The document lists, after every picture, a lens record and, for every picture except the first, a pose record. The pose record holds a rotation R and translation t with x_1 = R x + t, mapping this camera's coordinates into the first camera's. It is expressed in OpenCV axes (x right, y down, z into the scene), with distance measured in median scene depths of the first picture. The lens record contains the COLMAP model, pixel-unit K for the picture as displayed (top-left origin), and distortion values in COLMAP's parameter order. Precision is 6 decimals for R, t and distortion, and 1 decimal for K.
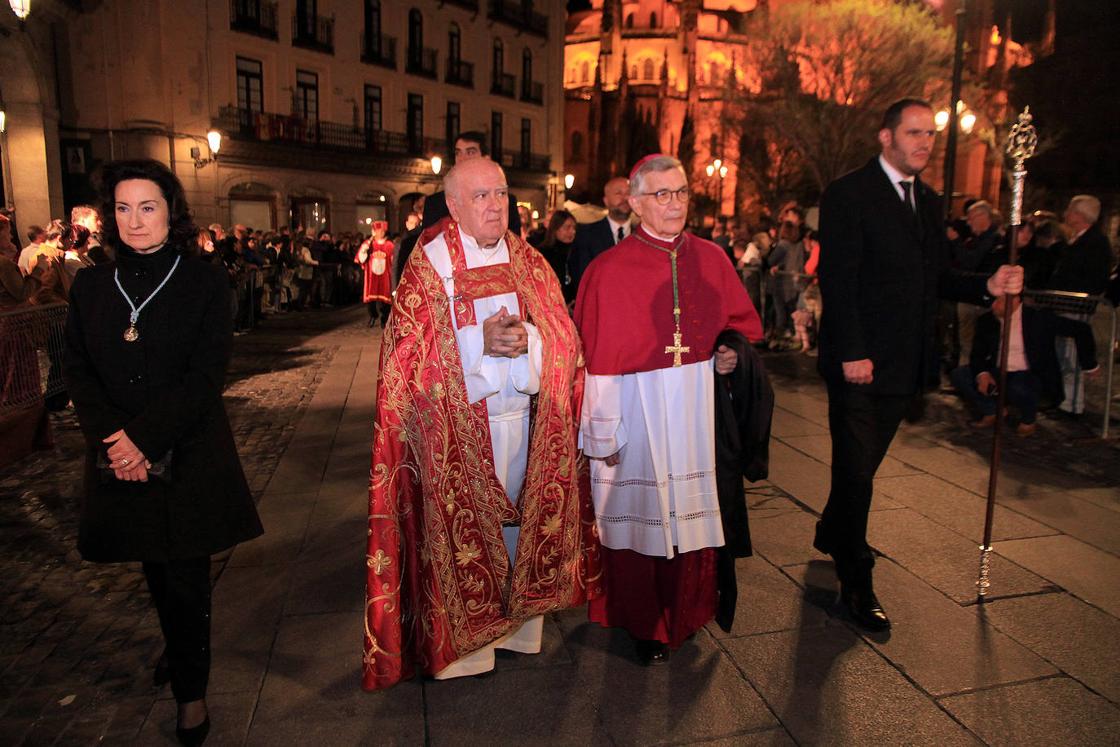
lens RADIAL K [[773.2, 0, 558.4], [0, 773.2, 360.9], [0, 0, 1]] dist [-0.093779, 0.062182]
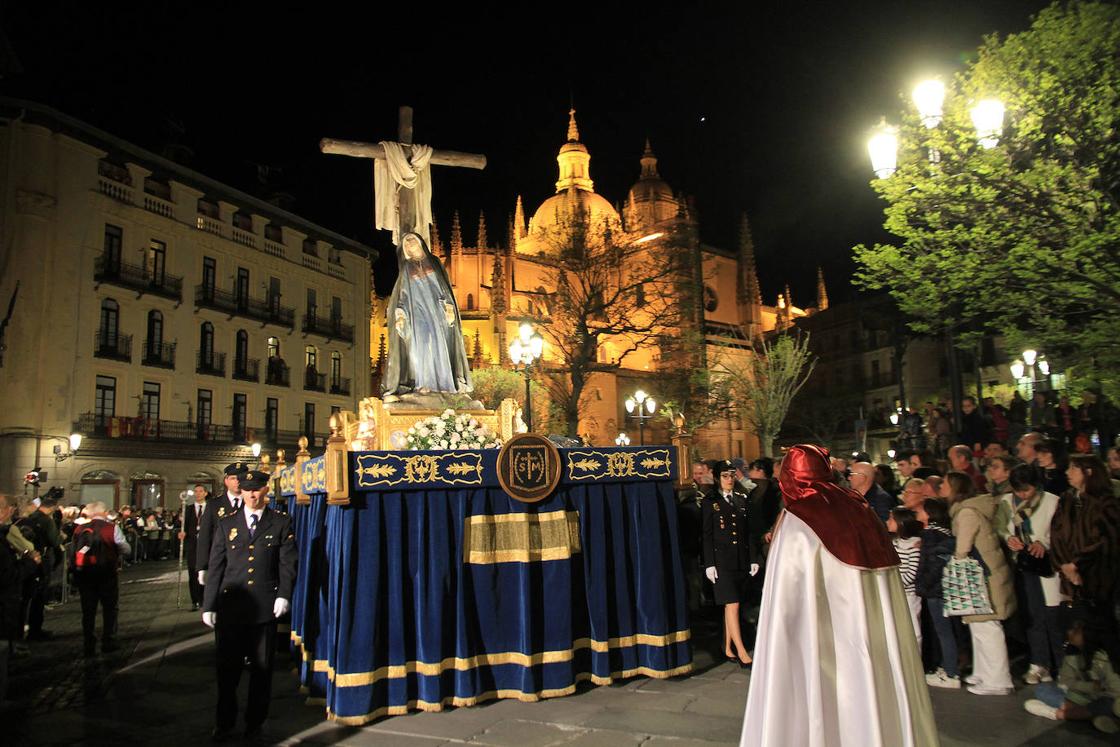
lens RADIAL K [[830.4, 0, 575.7], [0, 830.4, 366.7], [0, 0, 1]] dist [-0.072632, 0.058090]
pose [[0.978697, -0.019947, 0.204340, 0.070830], [0.082429, 0.949710, -0.302086, 0.056513], [-0.188038, 0.312494, 0.931122, -0.345460]]
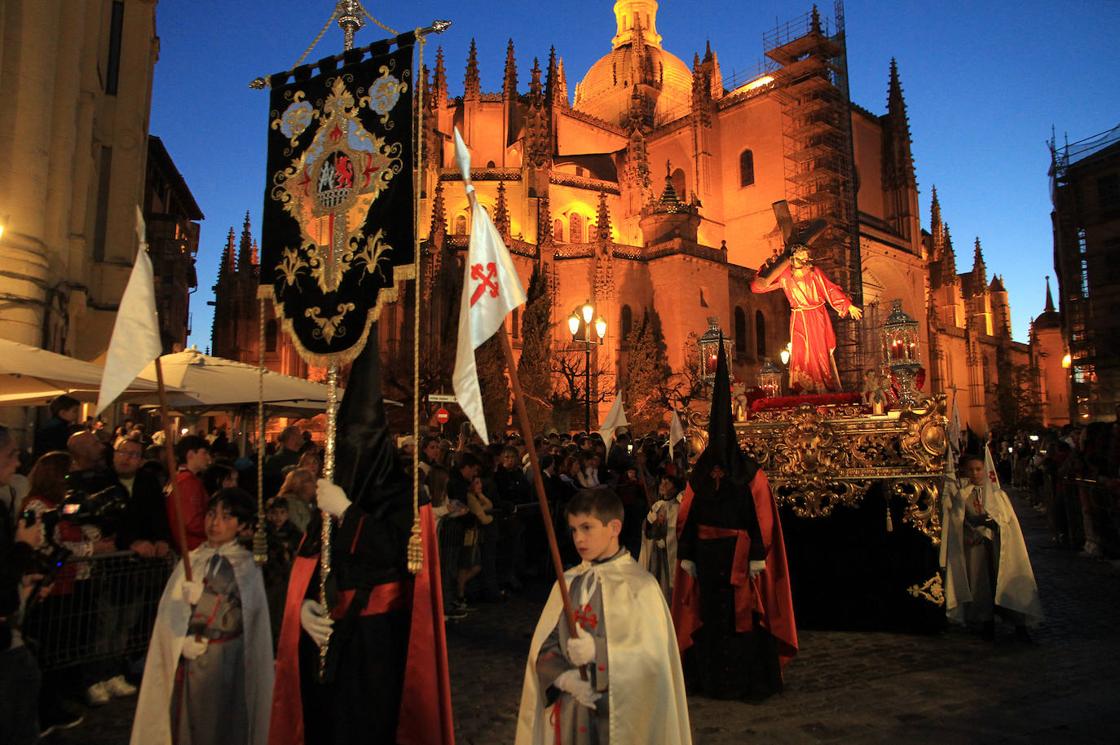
lens RADIAL K [[777.1, 0, 568.7], [0, 777.1, 373.2], [0, 0, 1]] dist [-0.106871, 0.082776]
pose [[0.984514, -0.008330, 0.175107, 0.178310], [0.056065, 0.961373, -0.269480, -0.144055], [-0.166099, 0.275124, 0.946952, 0.891786]]
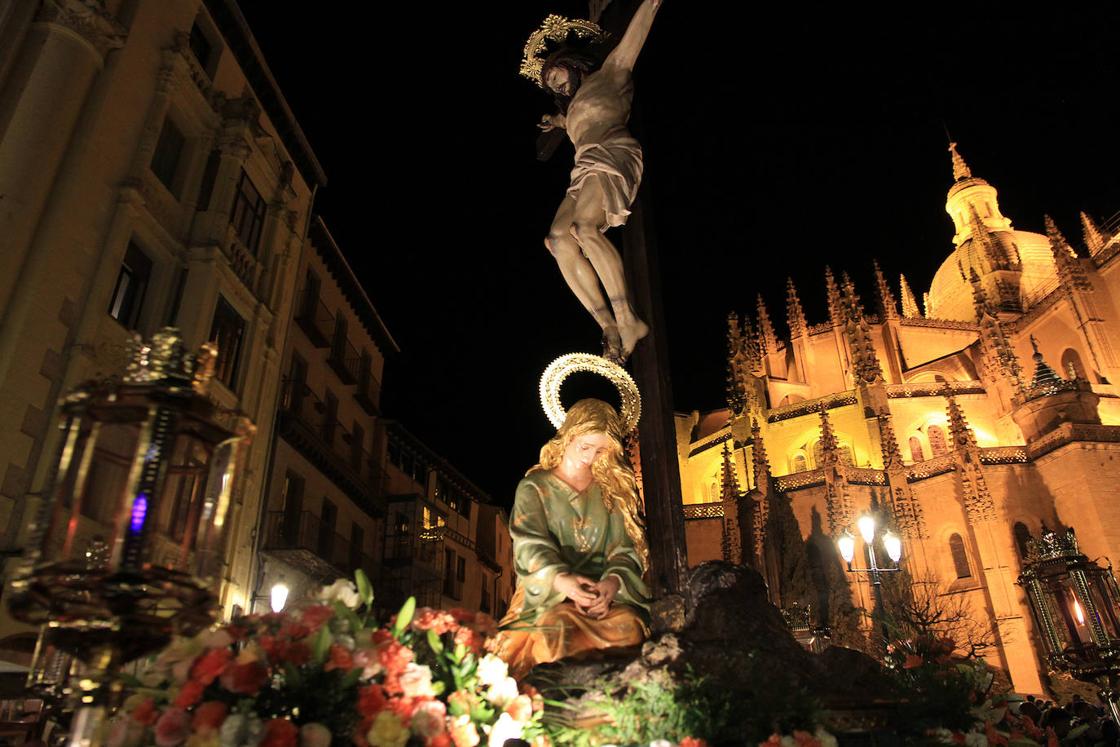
lens RADIAL K [[777.1, 0, 578.2], [0, 777.1, 368.4], [0, 0, 1]] dist [-0.106871, 0.082776]
pose [[0.931166, -0.206309, -0.300609, 0.334563], [-0.016501, 0.799810, -0.600026, -0.171603], [0.364221, 0.563685, 0.741352, 1.071144]]
